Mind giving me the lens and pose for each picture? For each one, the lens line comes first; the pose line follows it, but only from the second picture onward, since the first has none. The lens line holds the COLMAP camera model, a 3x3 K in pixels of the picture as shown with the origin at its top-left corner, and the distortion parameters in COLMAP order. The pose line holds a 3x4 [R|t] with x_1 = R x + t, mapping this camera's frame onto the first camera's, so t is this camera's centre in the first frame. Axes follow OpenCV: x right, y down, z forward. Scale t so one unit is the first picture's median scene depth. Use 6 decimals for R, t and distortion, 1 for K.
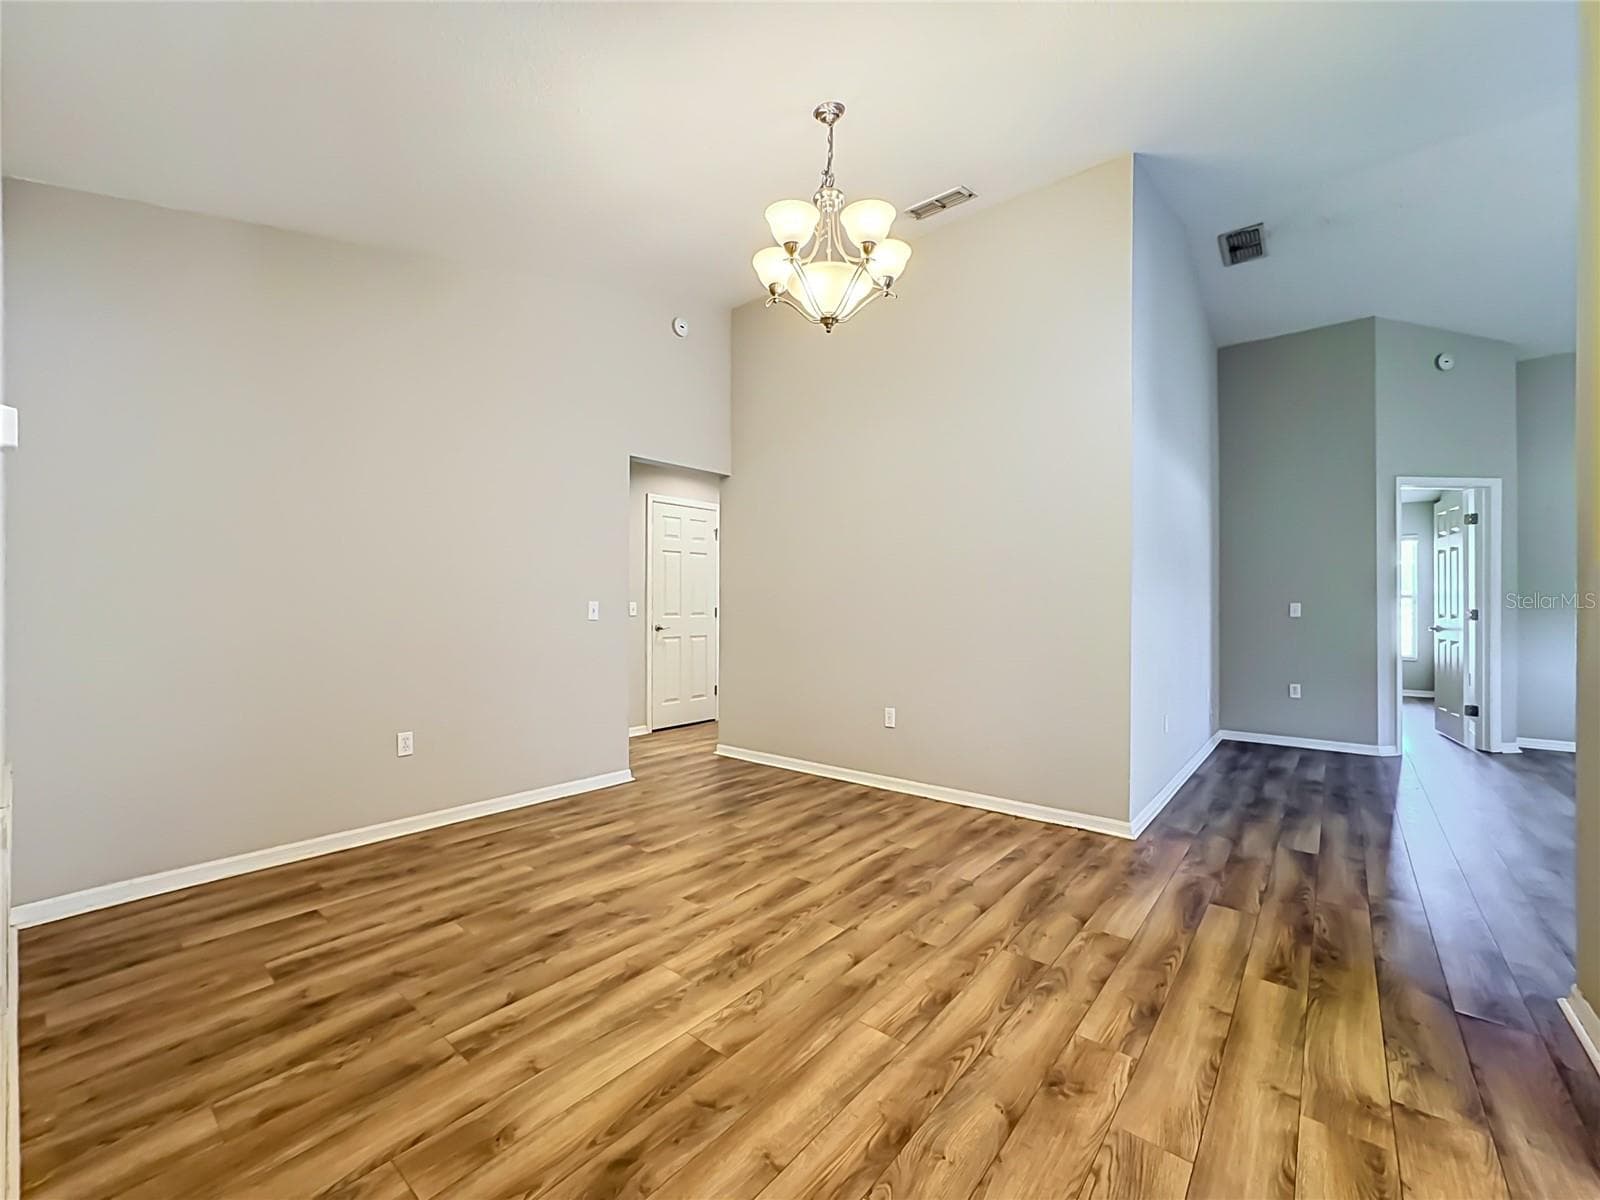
lens RADIAL K [[659.3, 0, 801.5], [0, 659.3, 603.2], [0, 0, 1]] dist [-0.042262, 0.018745]
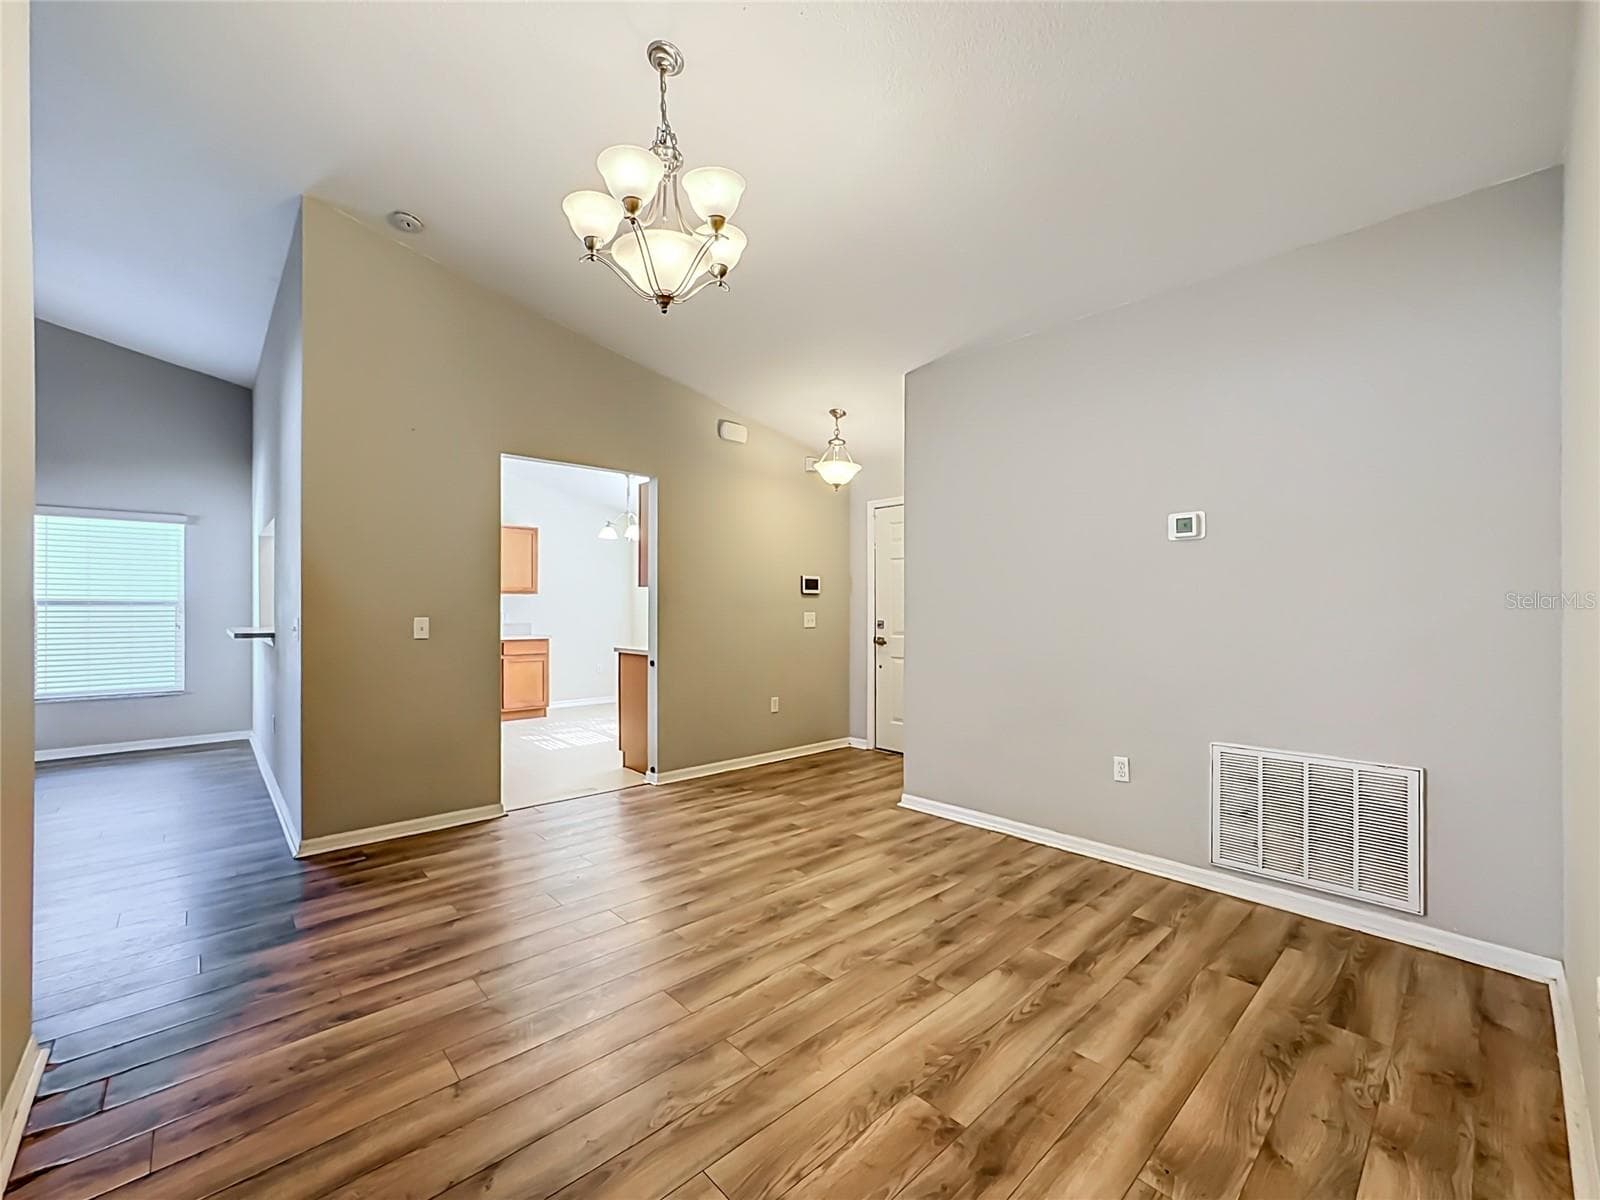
lens RADIAL K [[664.7, 0, 790.3], [0, 664.7, 604.4], [0, 0, 1]] dist [-0.042170, 0.019335]
pose [[-0.988879, -0.000489, 0.148720, -0.267597], [-0.001411, 0.999980, -0.006093, -0.024188], [-0.148714, -0.006235, -0.988861, 1.940266]]
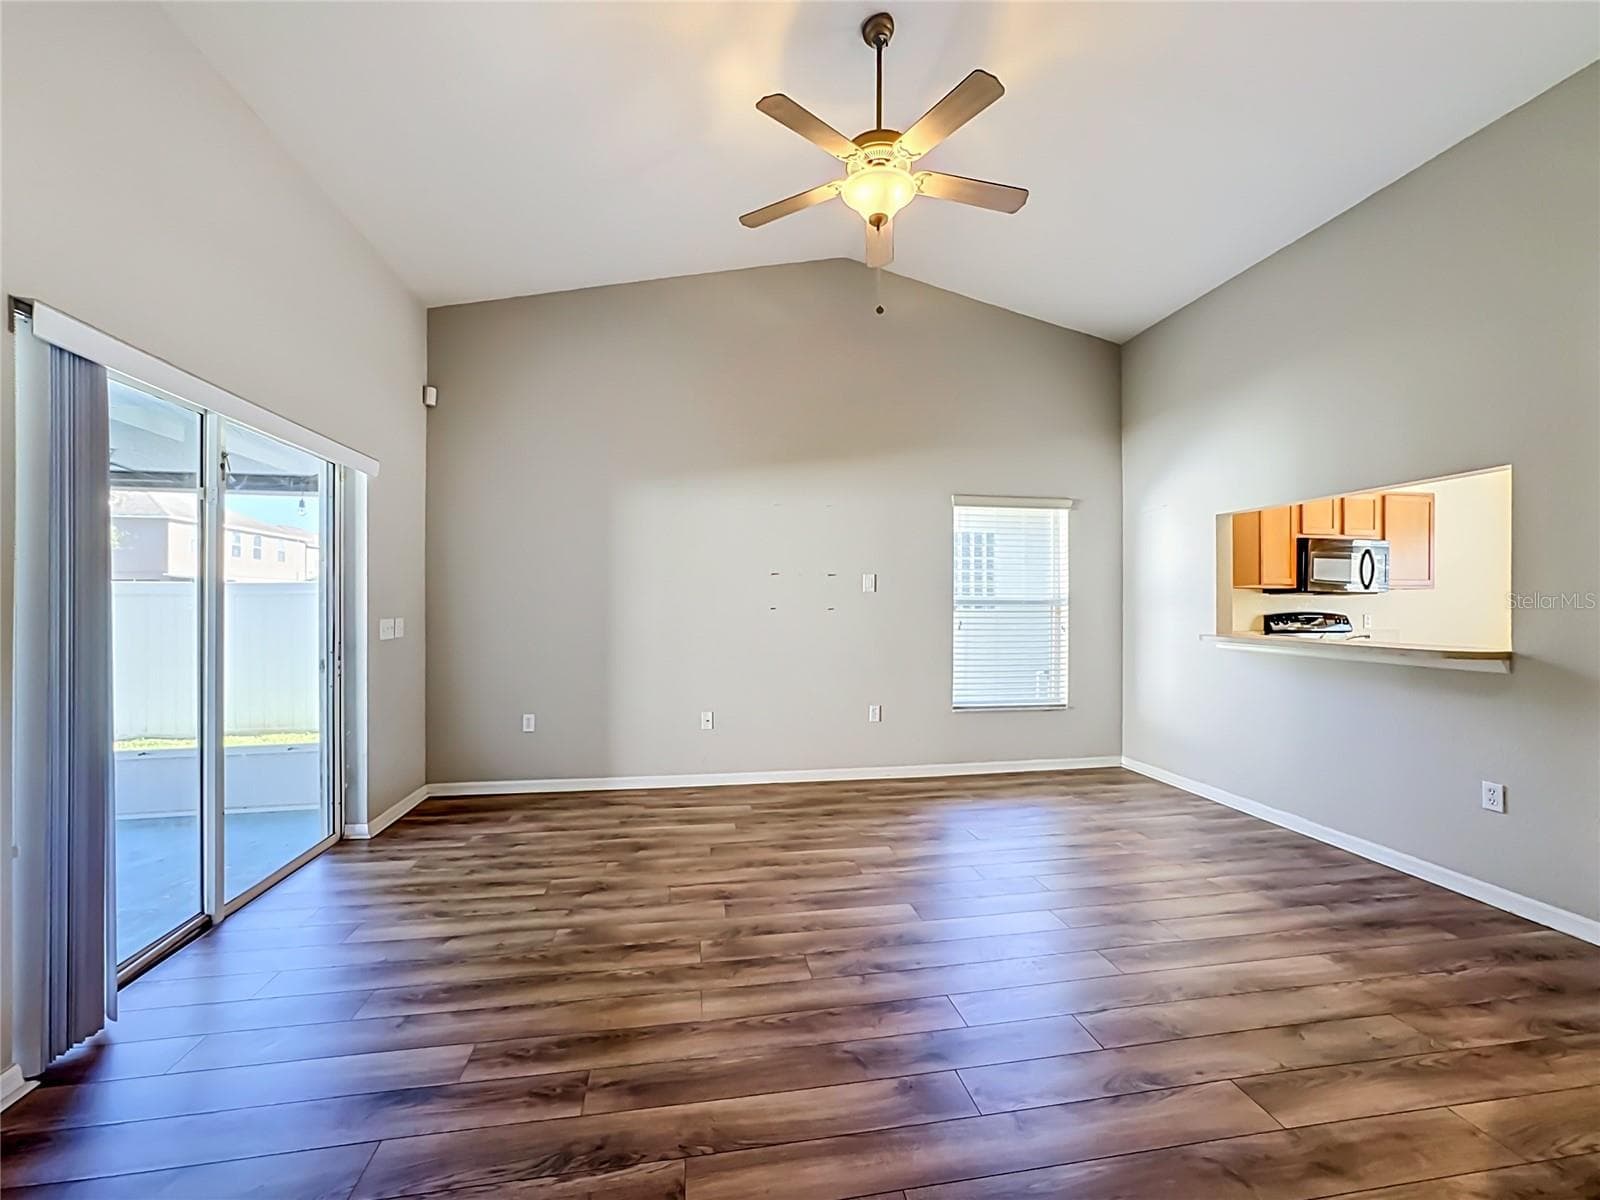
lens RADIAL K [[659.3, 0, 801.5], [0, 659.3, 603.2], [0, 0, 1]] dist [-0.042262, 0.018745]
pose [[-0.753756, -0.000966, 0.657153, 1.619130], [-0.003496, 0.999991, -0.002539, -0.029097], [-0.657145, -0.004211, -0.753753, 2.005491]]
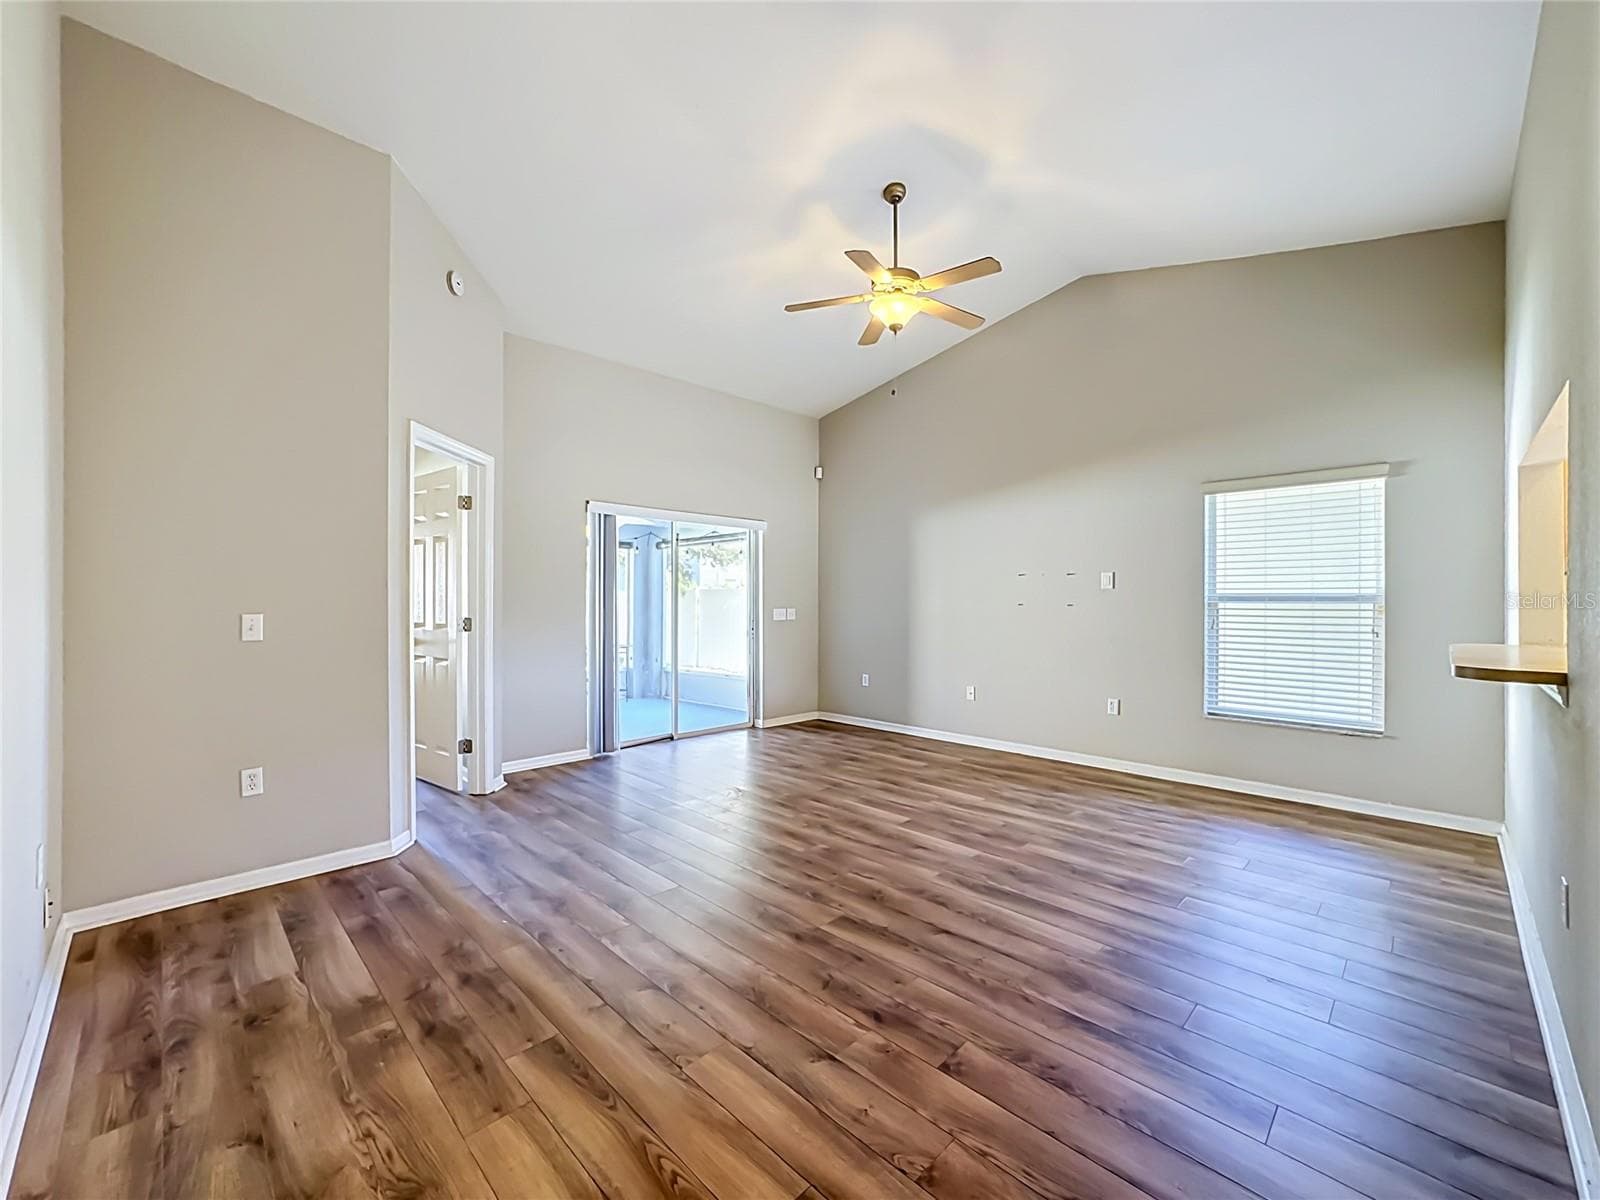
lens RADIAL K [[659.3, 0, 801.5], [0, 659.3, 603.2], [0, 0, 1]] dist [-0.042262, 0.018745]
pose [[0.099660, -0.004166, 0.995013, 0.637289], [-0.004572, 0.999979, 0.004645, -0.029697], [-0.995011, -0.005012, 0.099639, 1.124557]]
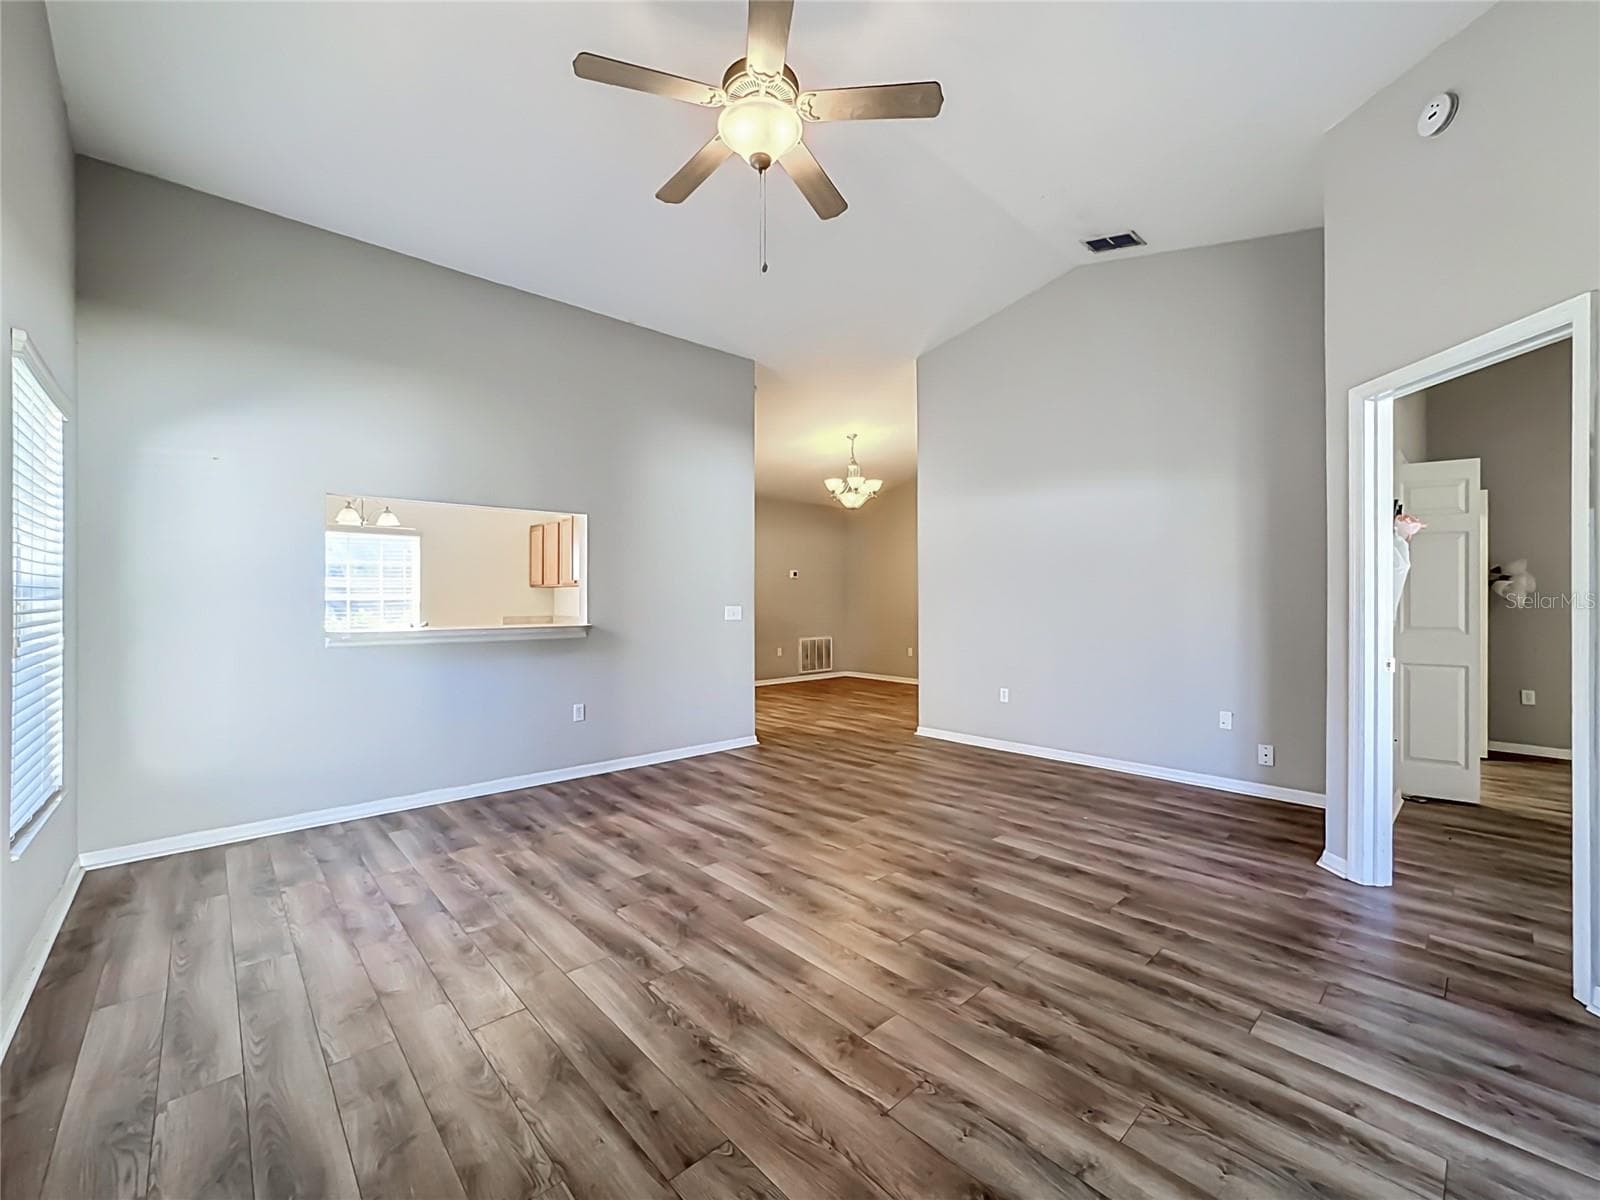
lens RADIAL K [[661.8, 0, 797.5], [0, 661.8, 602.4], [0, 0, 1]] dist [-0.040929, 0.018706]
pose [[-0.147073, 0.004838, -0.989114, 3.257182], [0.002989, 0.999986, 0.004446, -0.025604], [0.989121, -0.002302, -0.147085, 1.259877]]
